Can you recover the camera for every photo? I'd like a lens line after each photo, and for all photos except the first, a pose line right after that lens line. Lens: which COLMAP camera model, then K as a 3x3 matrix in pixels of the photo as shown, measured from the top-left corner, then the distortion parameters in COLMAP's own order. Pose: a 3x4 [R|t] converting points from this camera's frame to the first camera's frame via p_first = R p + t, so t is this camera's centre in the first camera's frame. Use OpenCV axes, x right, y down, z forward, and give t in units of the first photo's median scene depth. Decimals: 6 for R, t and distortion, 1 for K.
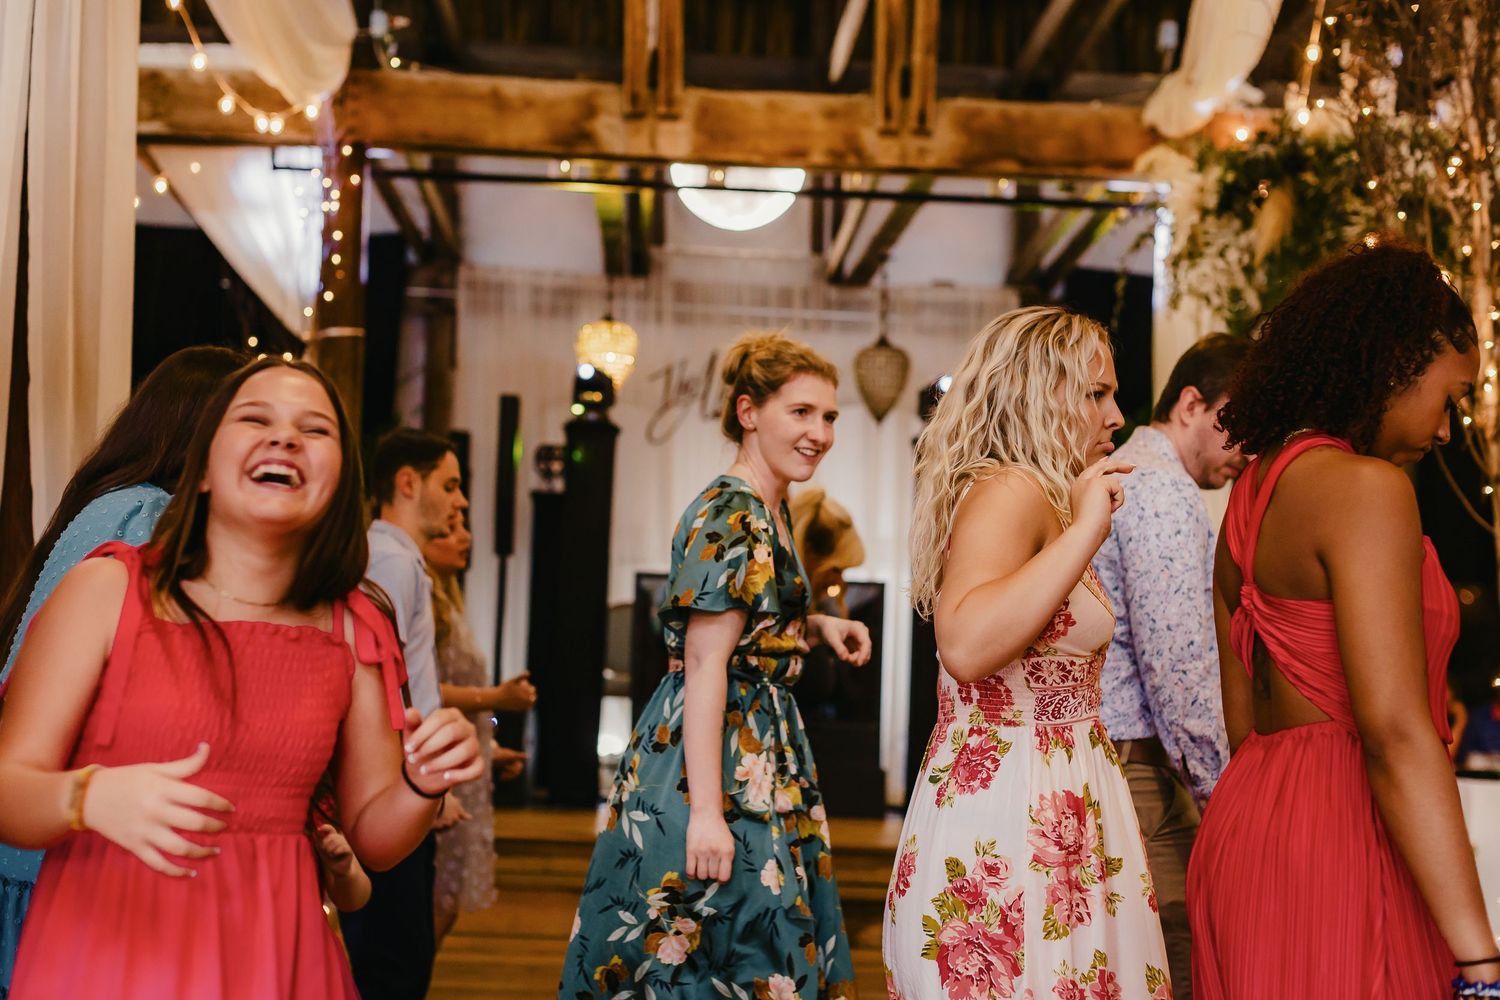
lens RADIAL K [[2193.3, 0, 714.6], [0, 2193.3, 499.9], [0, 0, 1]] dist [0.025587, -0.004033]
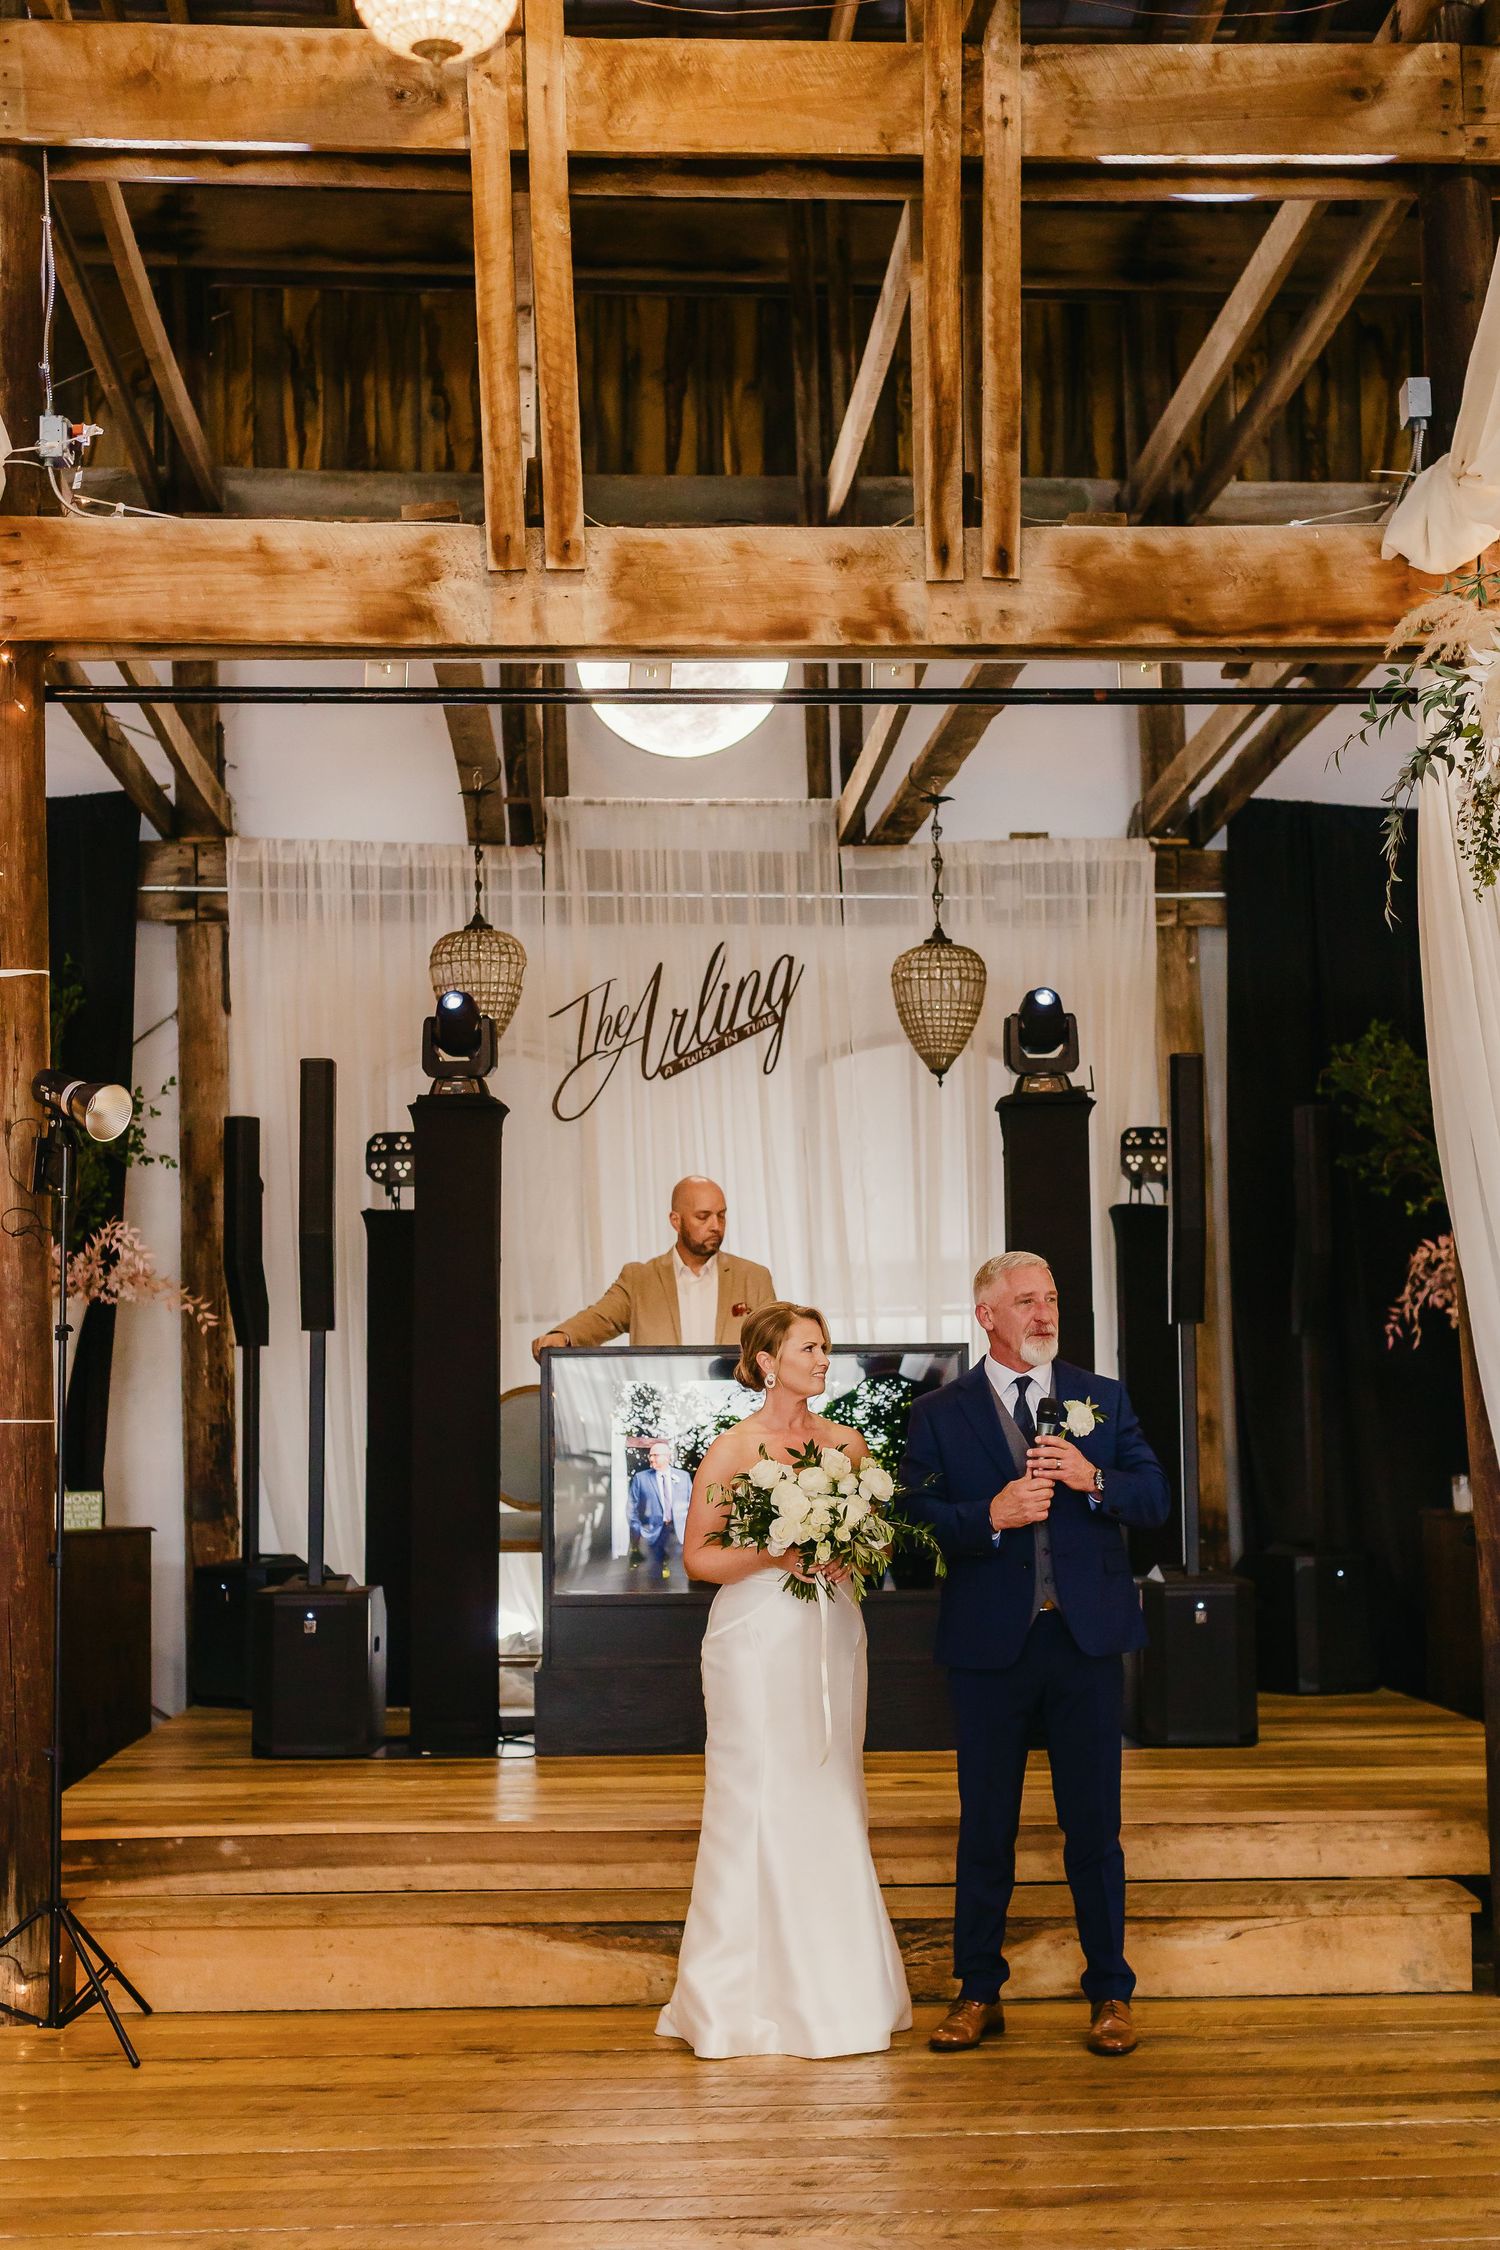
lens RADIAL K [[3288.8, 0, 750.0], [0, 3288.8, 1125.0], [0, 0, 1]] dist [-0.021636, -0.016282]
pose [[0.998525, -0.046312, 0.028334, -0.002610], [0.046601, 0.998867, -0.009625, -0.015854], [-0.027856, 0.010931, 0.999552, 0.110533]]
